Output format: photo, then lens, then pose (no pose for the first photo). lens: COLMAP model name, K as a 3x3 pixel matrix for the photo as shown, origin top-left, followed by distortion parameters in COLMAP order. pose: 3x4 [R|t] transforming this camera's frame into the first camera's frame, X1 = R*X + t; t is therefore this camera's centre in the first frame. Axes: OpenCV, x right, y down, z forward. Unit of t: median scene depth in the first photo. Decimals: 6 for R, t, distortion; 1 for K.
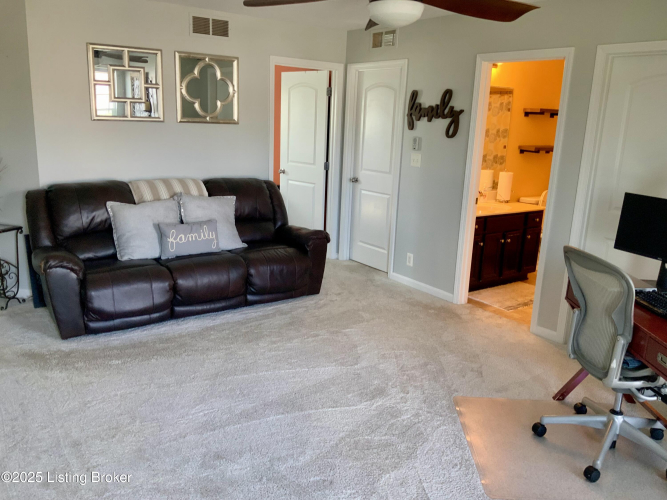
lens RADIAL K [[558.9, 0, 333.5], [0, 558.9, 250.0], [0, 0, 1]] dist [-0.001950, -0.000573]
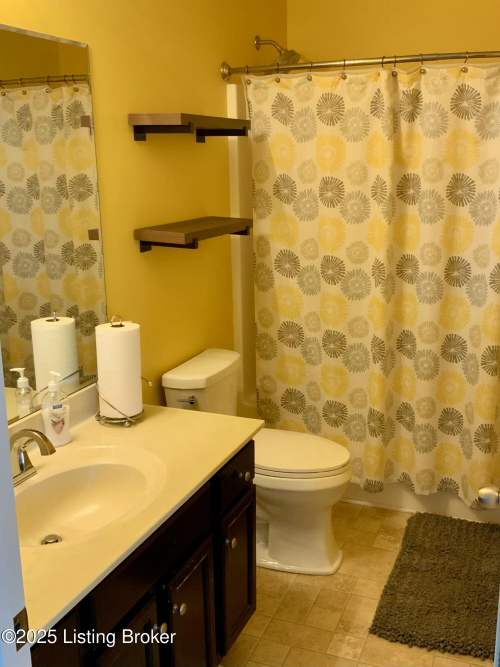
lens RADIAL K [[713.1, 0, 250.0], [0, 713.1, 333.5], [0, 0, 1]] dist [0.139598, 0.001480]
pose [[0.858743, -0.168508, 0.483906, 0.170077], [0.159585, 0.985364, 0.059927, -0.137888], [-0.486922, 0.025762, 0.873066, 0.583341]]
